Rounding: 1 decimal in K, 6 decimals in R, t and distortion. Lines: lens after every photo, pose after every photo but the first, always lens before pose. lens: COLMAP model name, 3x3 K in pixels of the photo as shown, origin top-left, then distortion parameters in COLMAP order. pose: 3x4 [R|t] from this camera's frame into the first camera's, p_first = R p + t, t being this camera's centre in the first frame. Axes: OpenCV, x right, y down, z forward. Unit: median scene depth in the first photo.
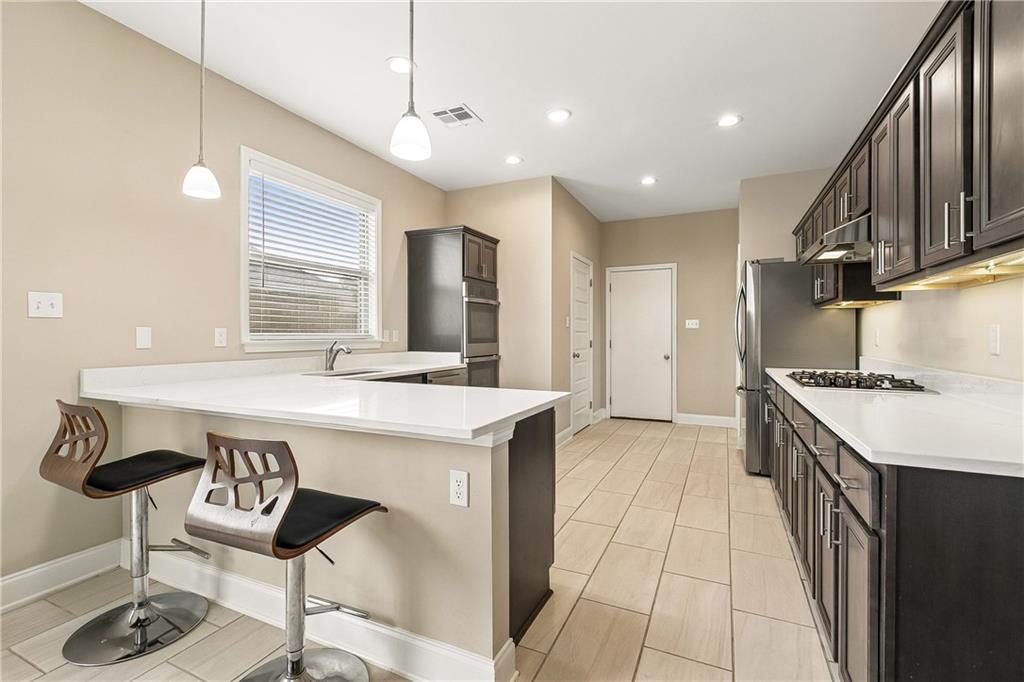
lens RADIAL K [[457.9, 0, 514.8], [0, 457.9, 339.4], [0, 0, 1]] dist [-0.002007, -0.000076]
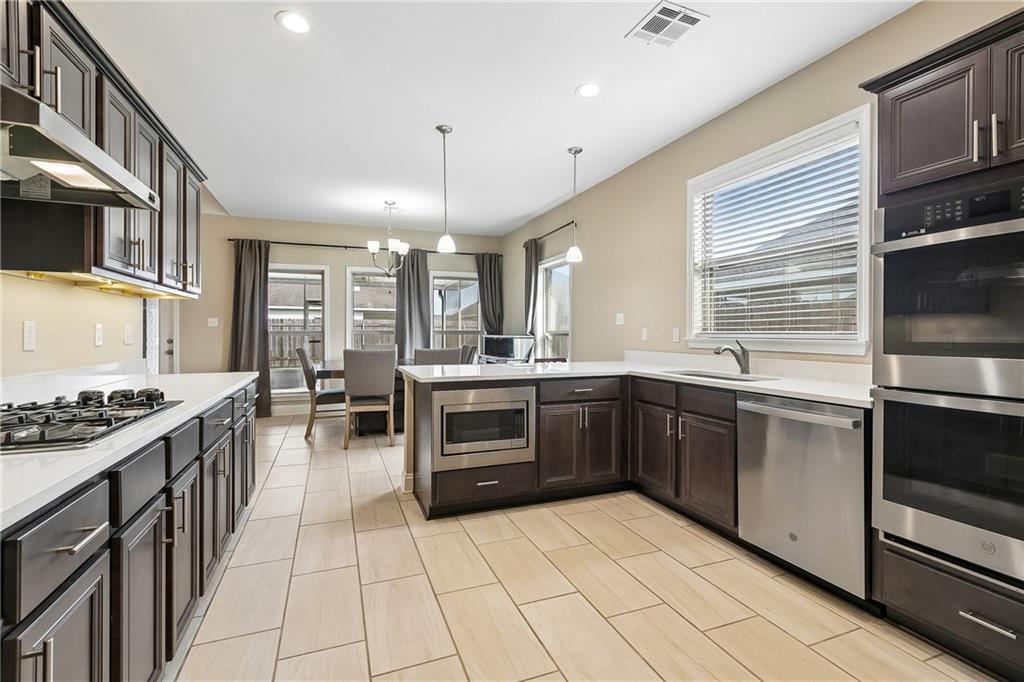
lens RADIAL K [[457.9, 0, 509.5], [0, 457.9, 336.8], [0, 0, 1]] dist [-0.002007, -0.000076]
pose [[-0.701461, 0.003372, -0.712699, 0.674378], [-0.007794, 0.999893, 0.012401, -0.011998], [0.712665, 0.014253, -0.701360, 1.622065]]
